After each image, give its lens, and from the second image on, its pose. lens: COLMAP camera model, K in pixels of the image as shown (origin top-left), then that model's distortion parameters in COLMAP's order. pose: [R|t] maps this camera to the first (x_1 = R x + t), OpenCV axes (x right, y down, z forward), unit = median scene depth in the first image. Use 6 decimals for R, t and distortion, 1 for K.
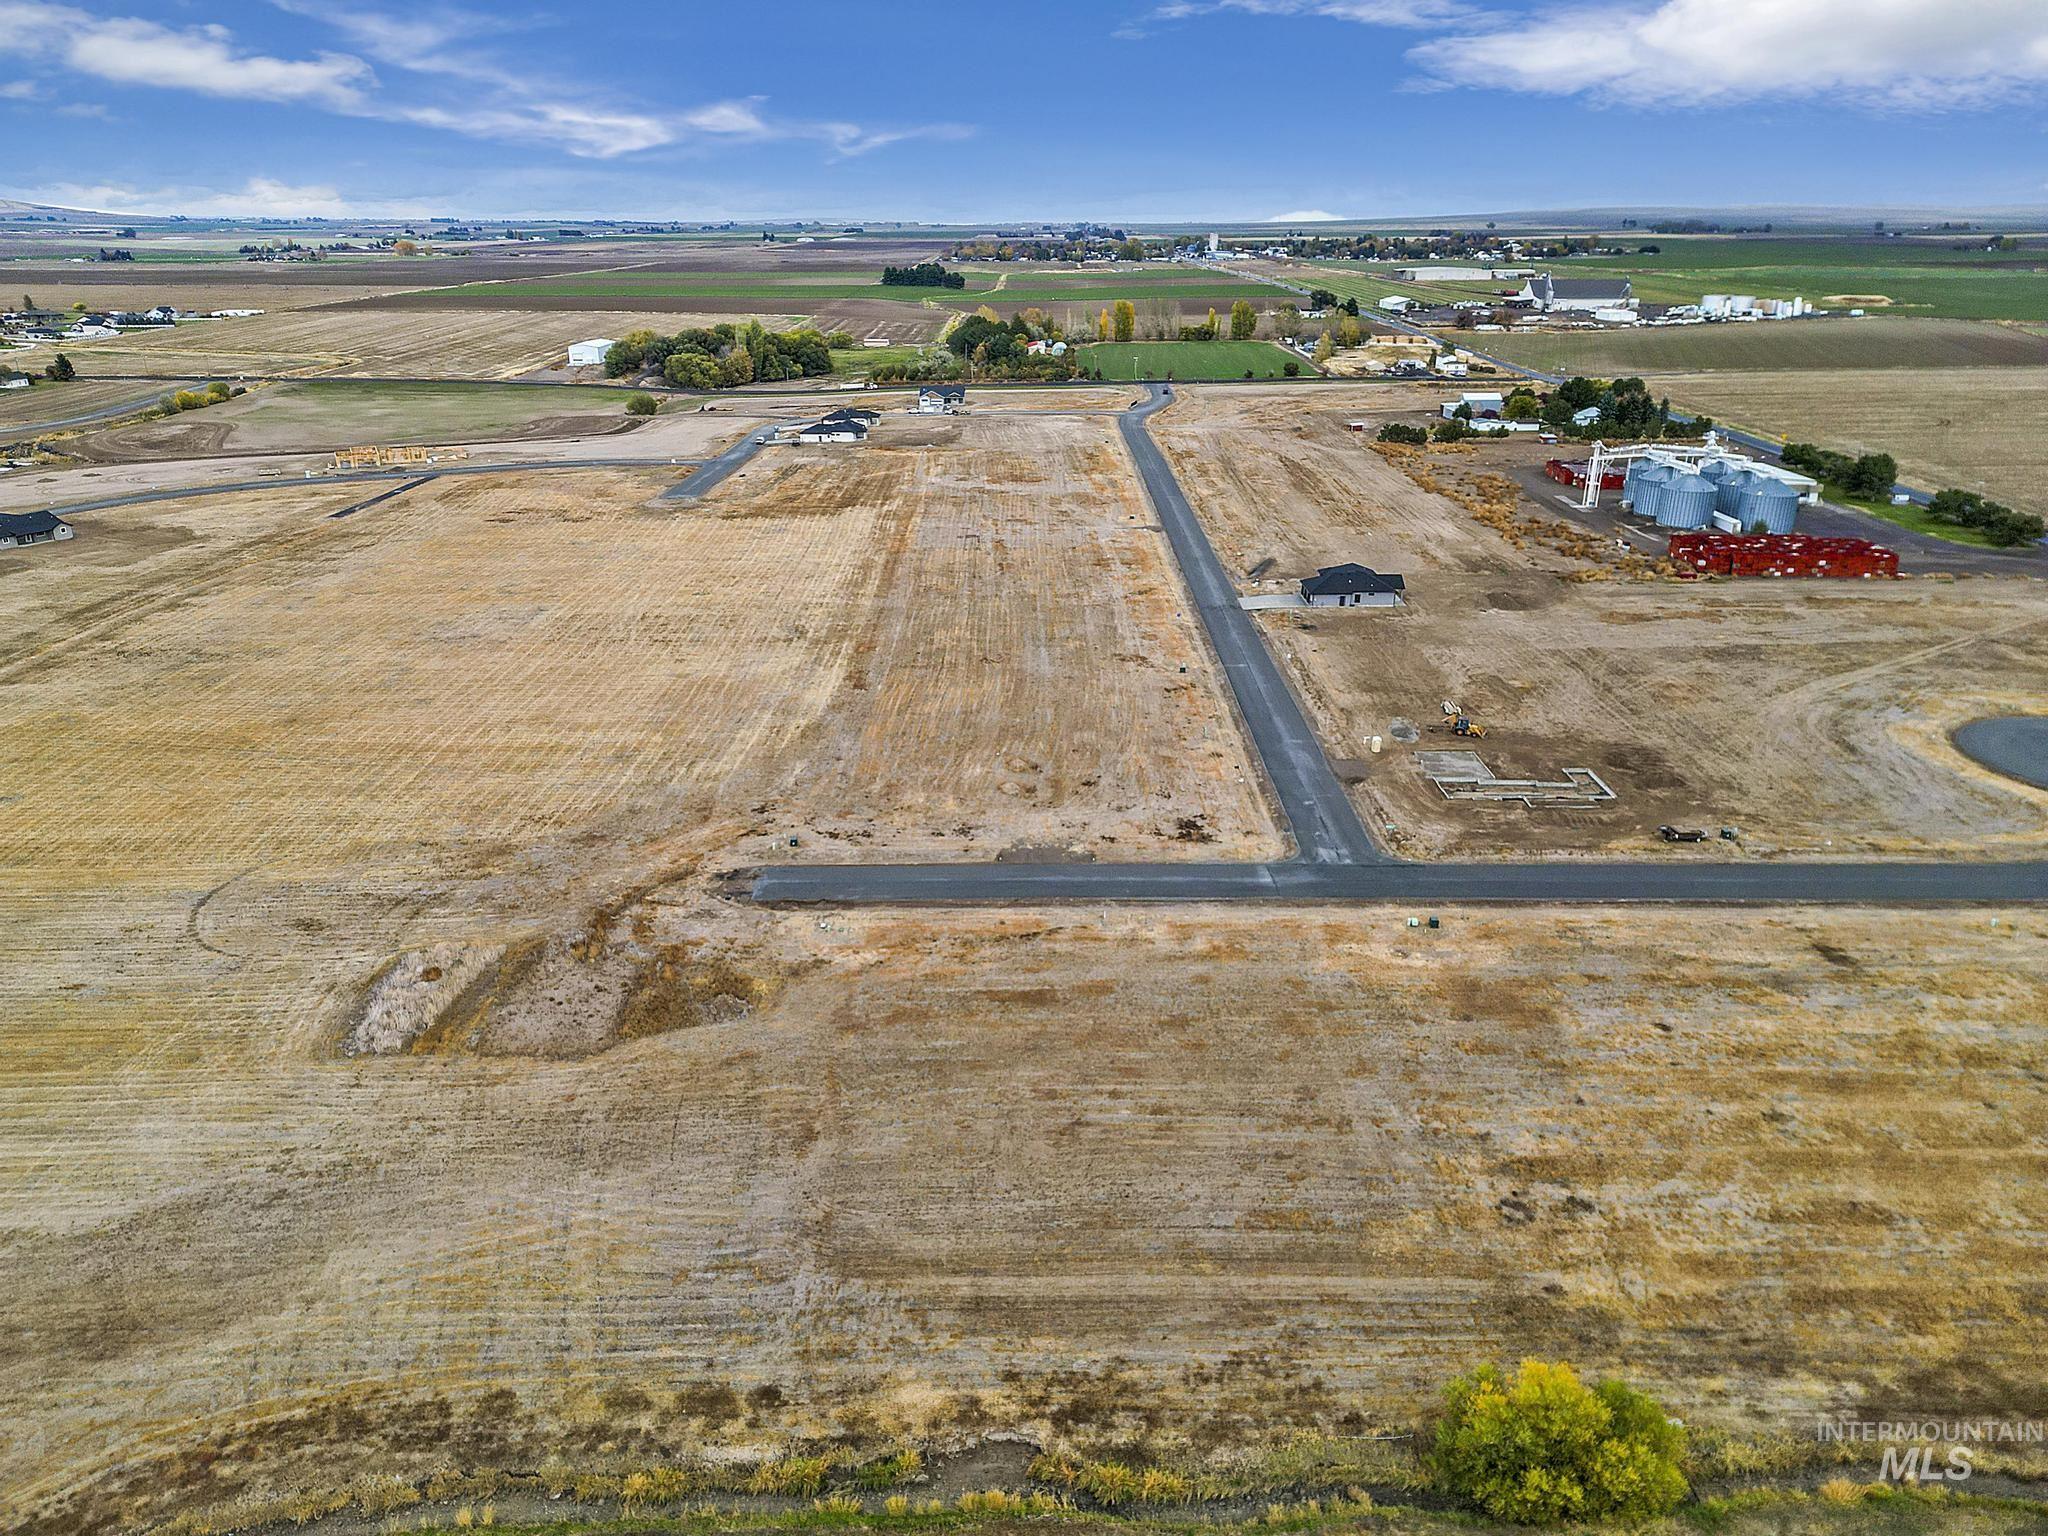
lens RADIAL K [[1414.4, 0, 1040.1], [0, 1414.4, 767.4], [0, 0, 1]] dist [0.090591, -0.089561]
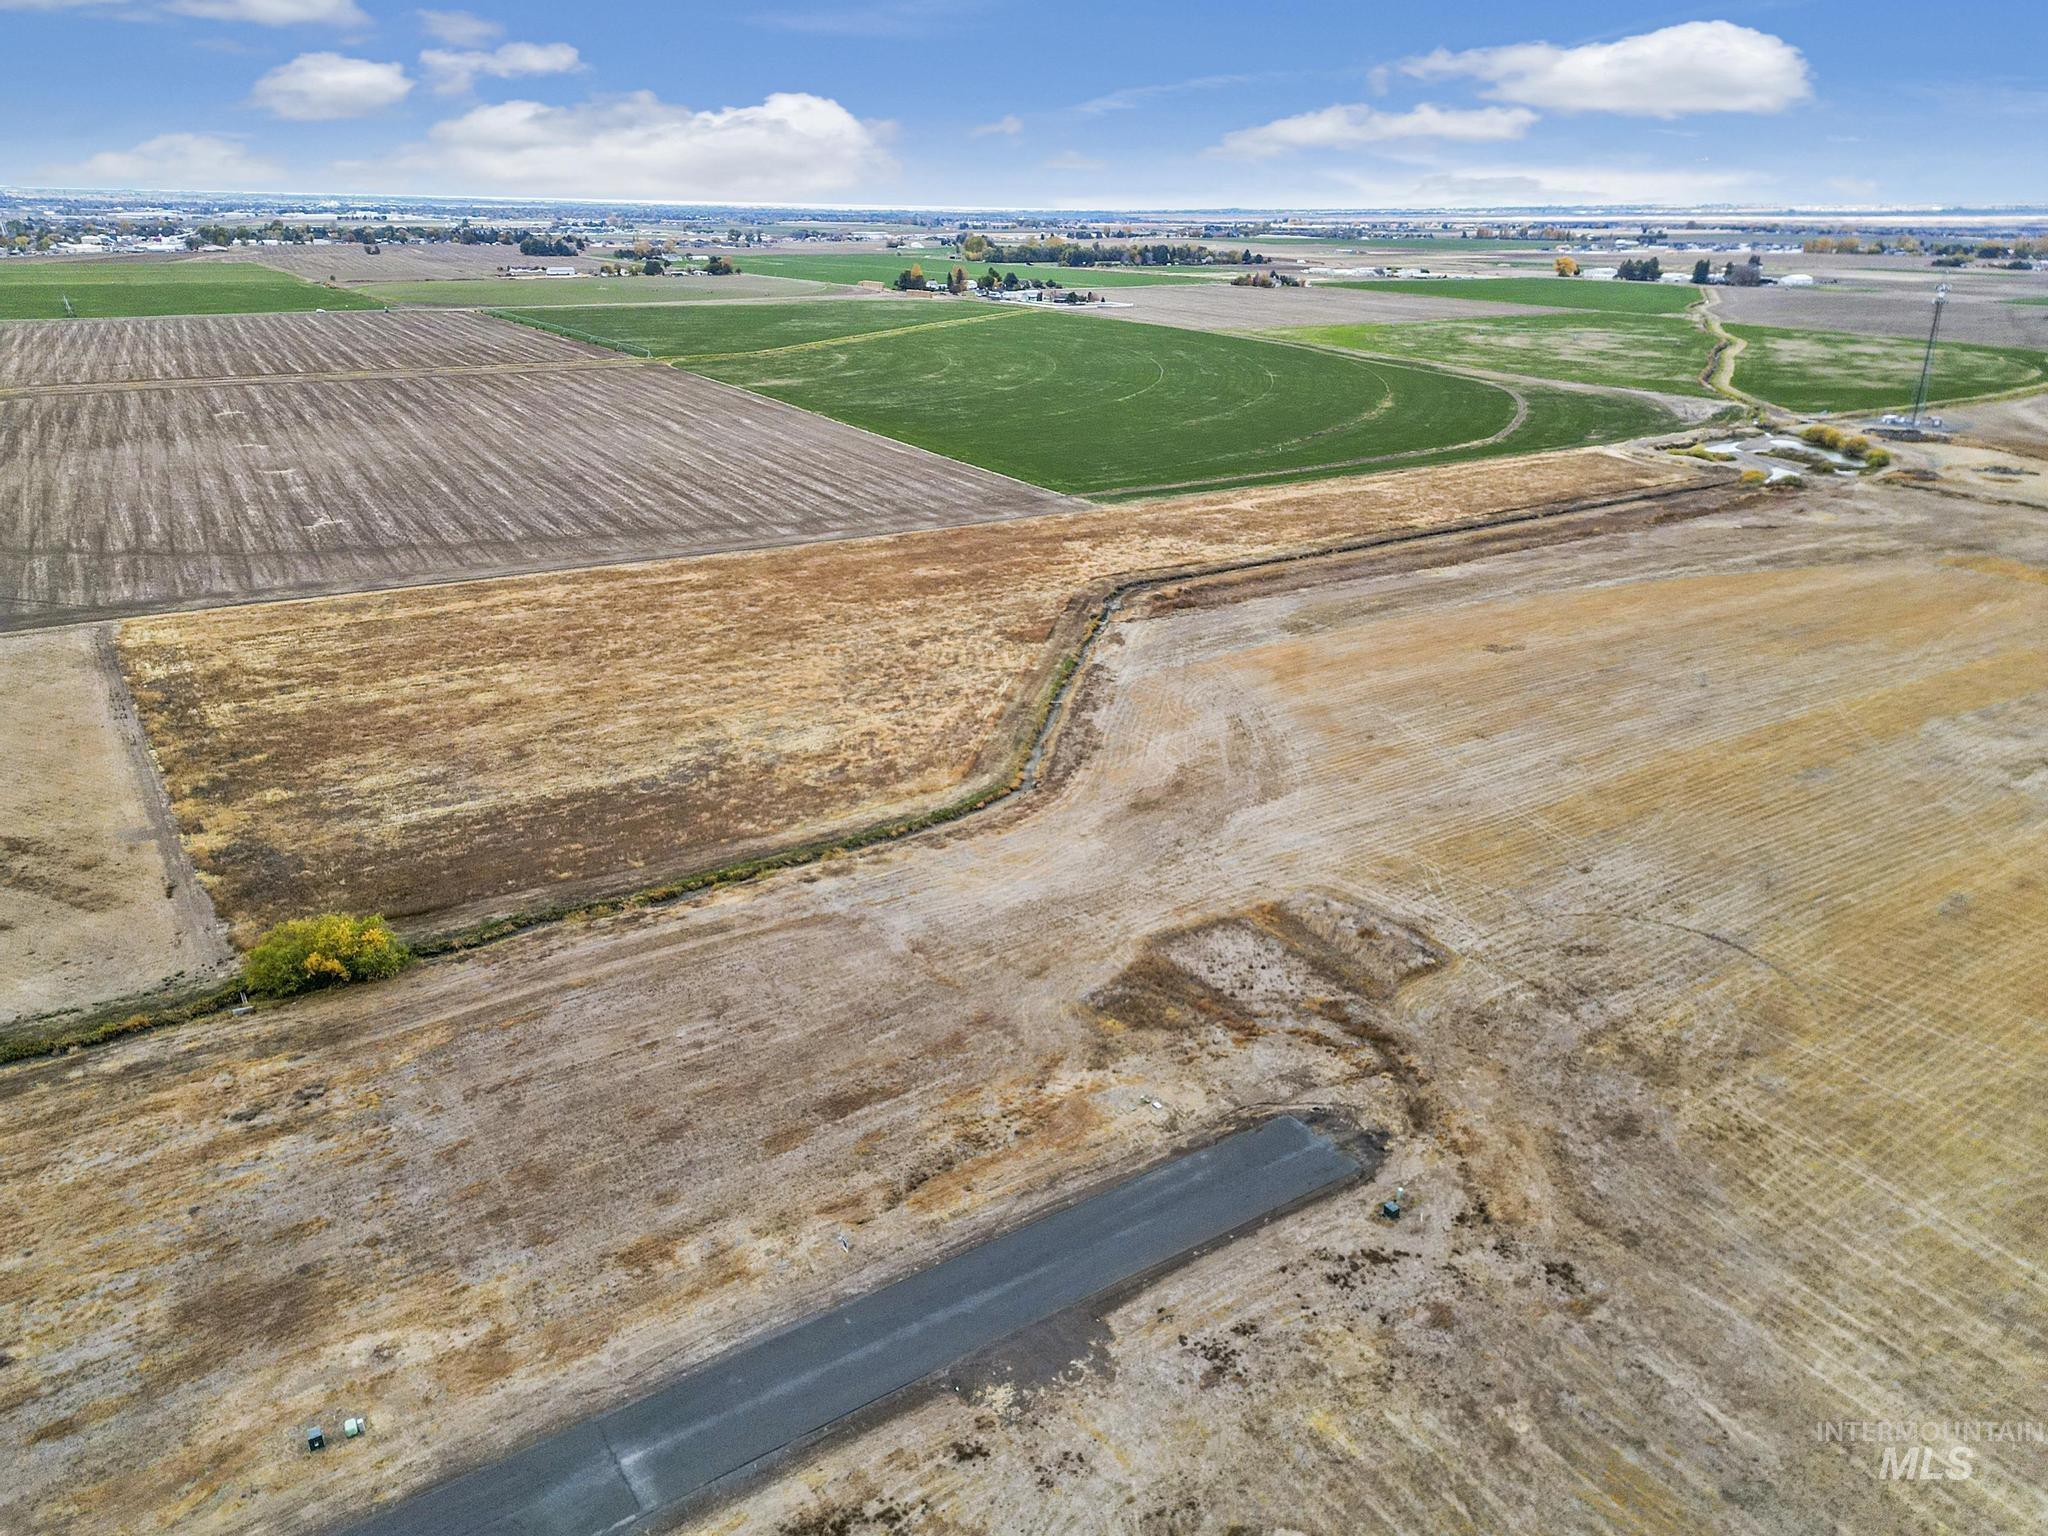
lens RADIAL K [[1421.6, 0, 1054.7], [0, 1421.6, 769.1], [0, 0, 1]] dist [0.085837, -0.080346]
pose [[-0.839220, 0.194759, -0.507719, 0.250347], [-0.200523, 0.757034, 0.621844, -0.486046], [0.505470, 0.623673, -0.596264, 1.234699]]
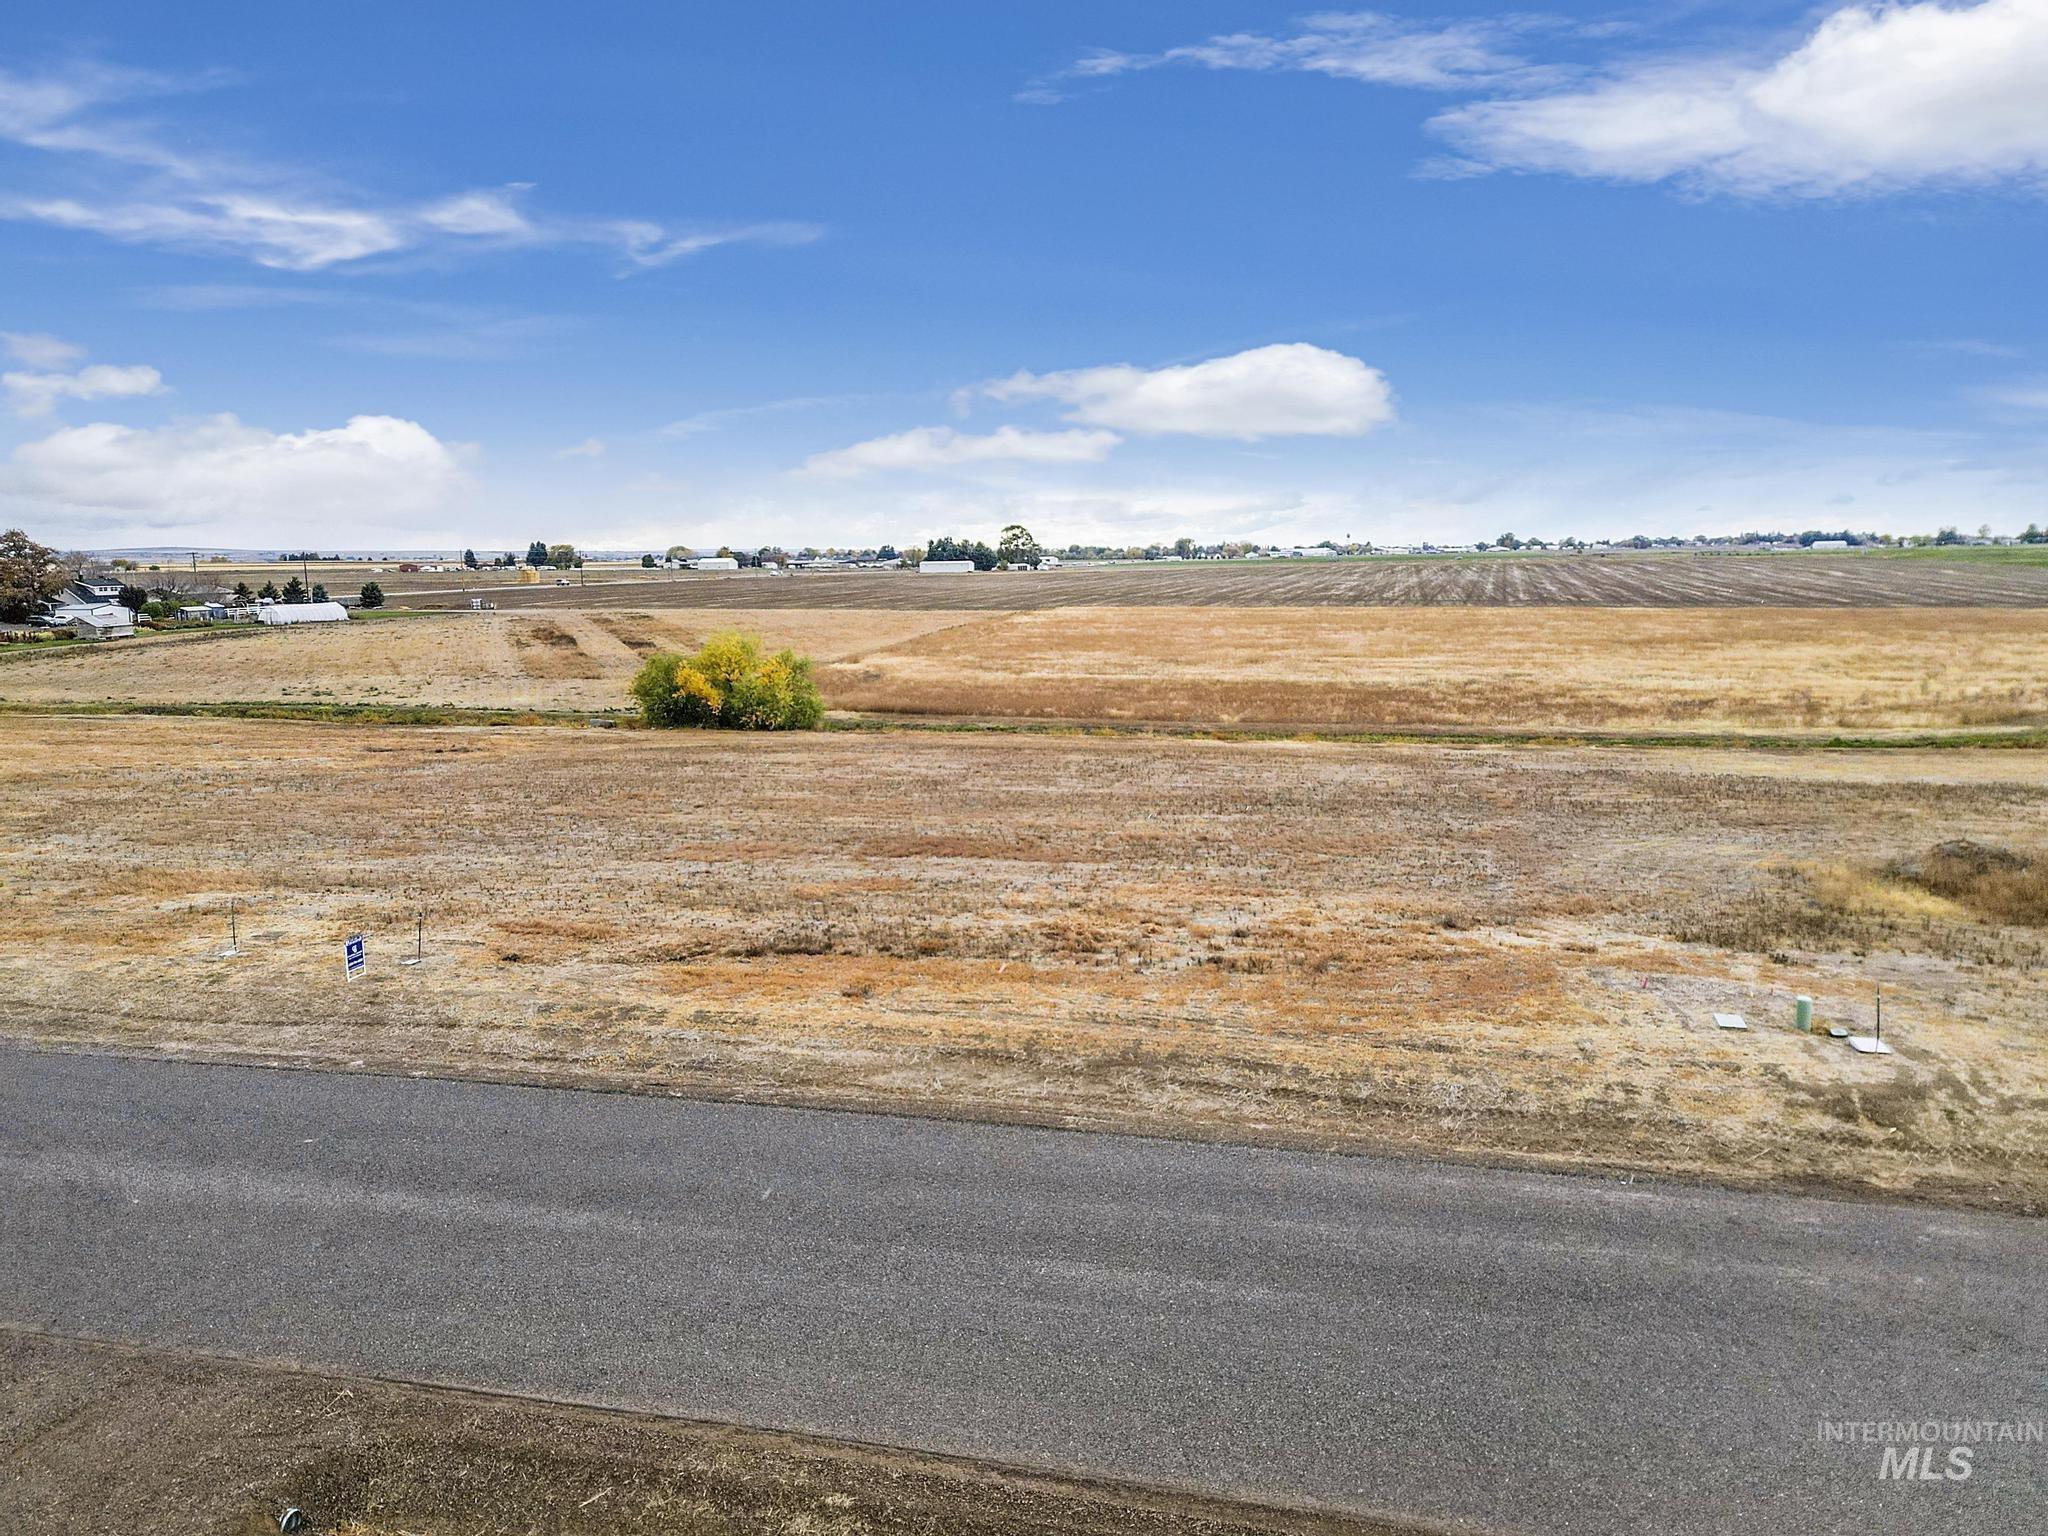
lens RADIAL K [[1470.4, 0, 1030.8], [0, 1470.4, 770.6], [0, 0, 1]] dist [0.080944, -0.085375]
pose [[-0.968213, -0.024613, 0.248913, -0.092649], [0.100449, 0.873112, 0.477059, -0.010712], [-0.229071, 0.486898, -0.842886, 1.069866]]
